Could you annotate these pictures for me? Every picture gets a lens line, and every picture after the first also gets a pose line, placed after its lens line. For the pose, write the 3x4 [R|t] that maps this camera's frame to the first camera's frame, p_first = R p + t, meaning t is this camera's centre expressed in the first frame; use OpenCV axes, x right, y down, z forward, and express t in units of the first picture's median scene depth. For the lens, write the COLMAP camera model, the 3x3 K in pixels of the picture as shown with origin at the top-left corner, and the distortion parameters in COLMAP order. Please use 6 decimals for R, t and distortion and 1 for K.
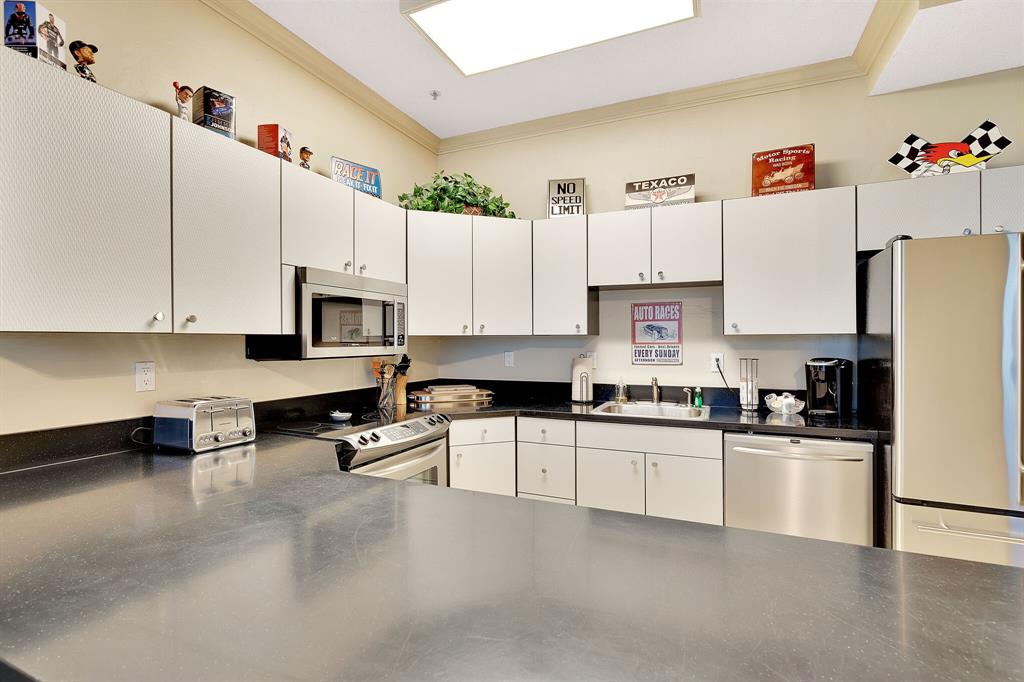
lens RADIAL K [[483.7, 0, 493.4], [0, 483.7, 339.5], [0, 0, 1]] dist [0.002578, 0.000801]
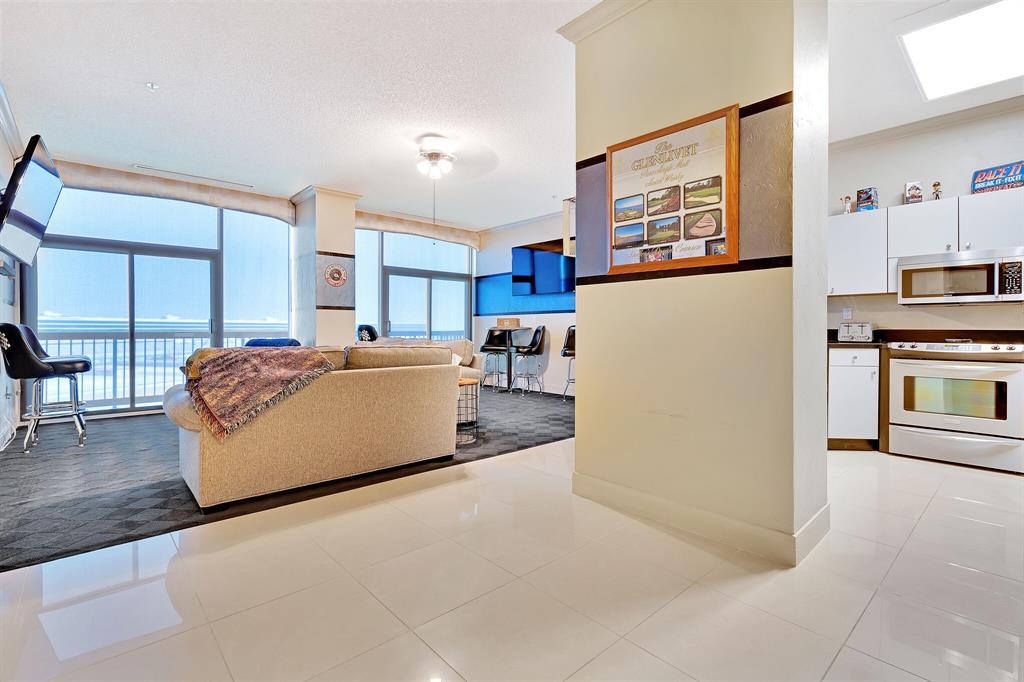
lens RADIAL K [[472.8, 0, 512.1], [0, 472.8, 331.9], [0, 0, 1]] dist [0.001713, 0.000133]
pose [[-0.377968, 0.004613, -0.925807, 1.500768], [-0.002638, 0.999978, 0.006059, 0.109562], [0.925815, 0.004732, -0.377948, 0.211631]]
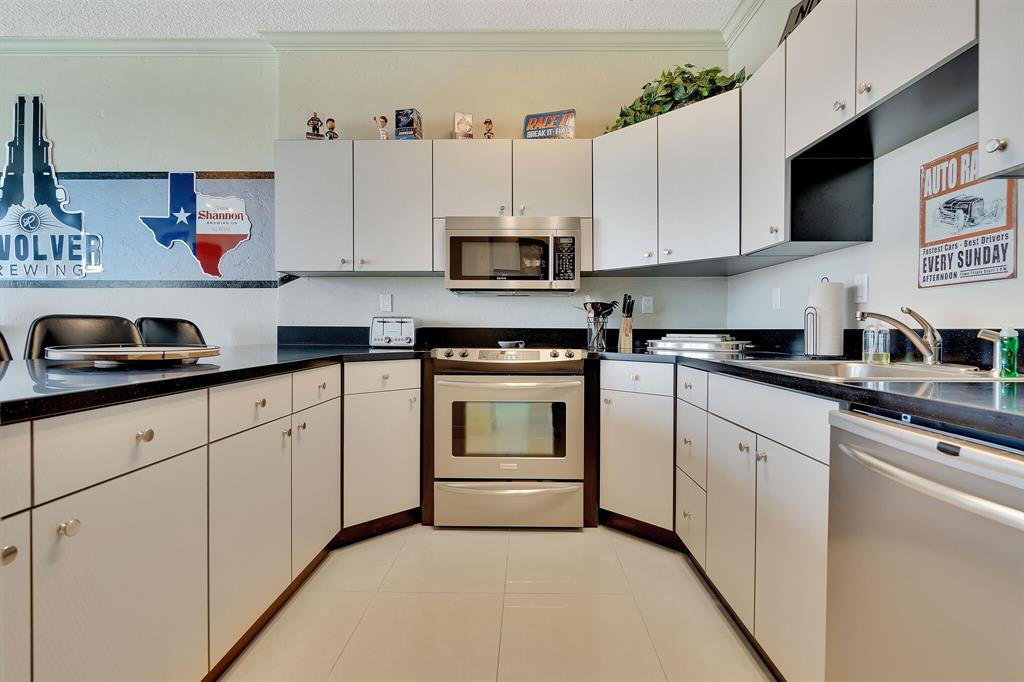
lens RADIAL K [[483.8, 0, 521.8], [0, 483.8, 333.3], [0, 0, 1]] dist [-0.001653, 0.000144]
pose [[0.419254, 0.012976, -0.907776, 0.651816], [-0.003716, 0.999914, 0.012577, 0.106264], [0.907861, -0.001900, 0.419266, 0.490957]]
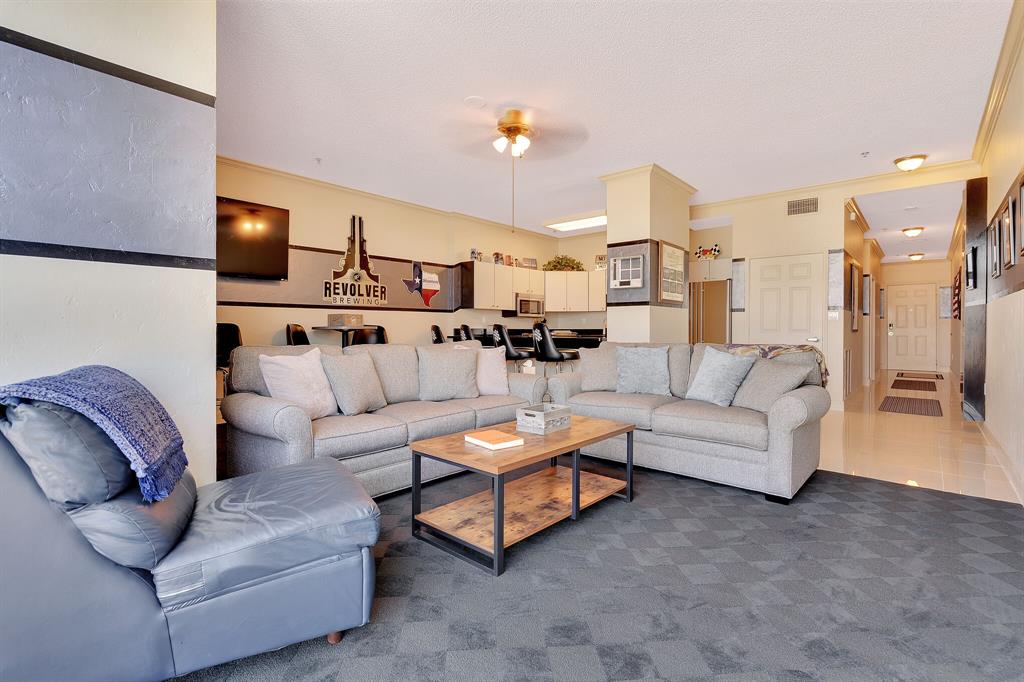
lens RADIAL K [[498.9, 0, 513.4], [0, 498.9, 328.2], [0, 0, 1]] dist [0.000833, 0.000254]
pose [[0.963562, -0.000098, -0.267487, 0.494758], [-0.000949, 0.999992, -0.003784, 0.114667], [0.267485, 0.003900, 0.963554, -2.197060]]
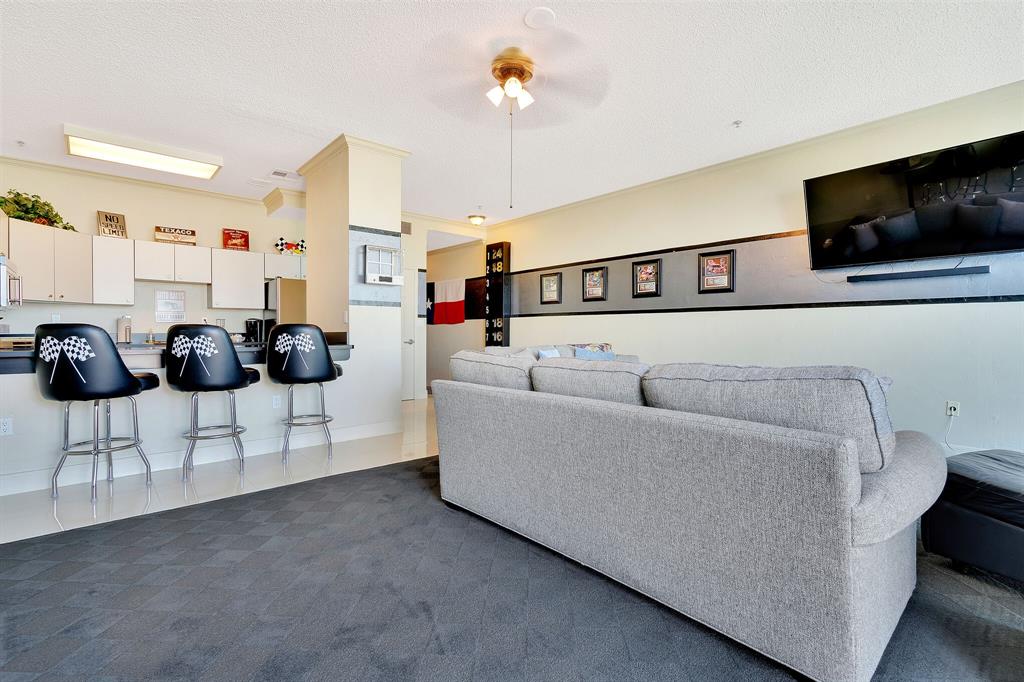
lens RADIAL K [[471.1, 0, 513.5], [0, 471.1, 337.4], [0, 0, 1]] dist [0.000451, 0.000555]
pose [[0.386276, -0.008834, 0.922341, -0.977013], [0.002049, 0.999960, 0.008719, 0.109525], [-0.922381, -0.001478, 0.386278, -1.107615]]
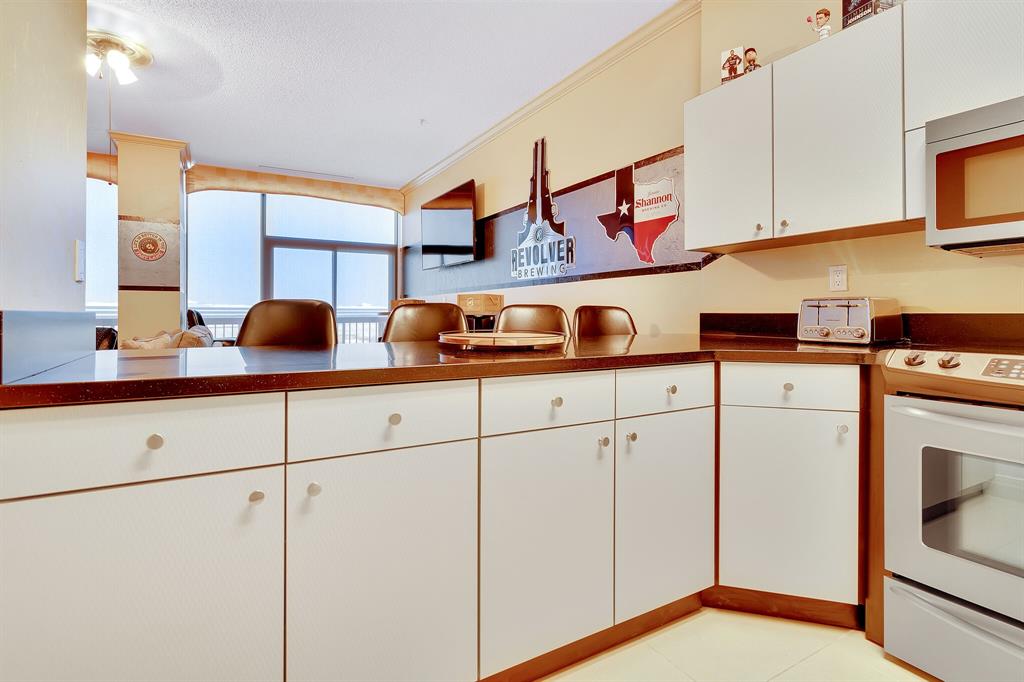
lens RADIAL K [[493.2, 0, 485.8], [0, 493.2, 313.1], [0, 0, 1]] dist [-0.002358, -0.000319]
pose [[-0.587034, -0.000067, -0.809562, 0.466647], [0.000943, 0.999999, -0.000767, 0.106355], [0.809562, -0.001213, -0.587033, 0.680227]]
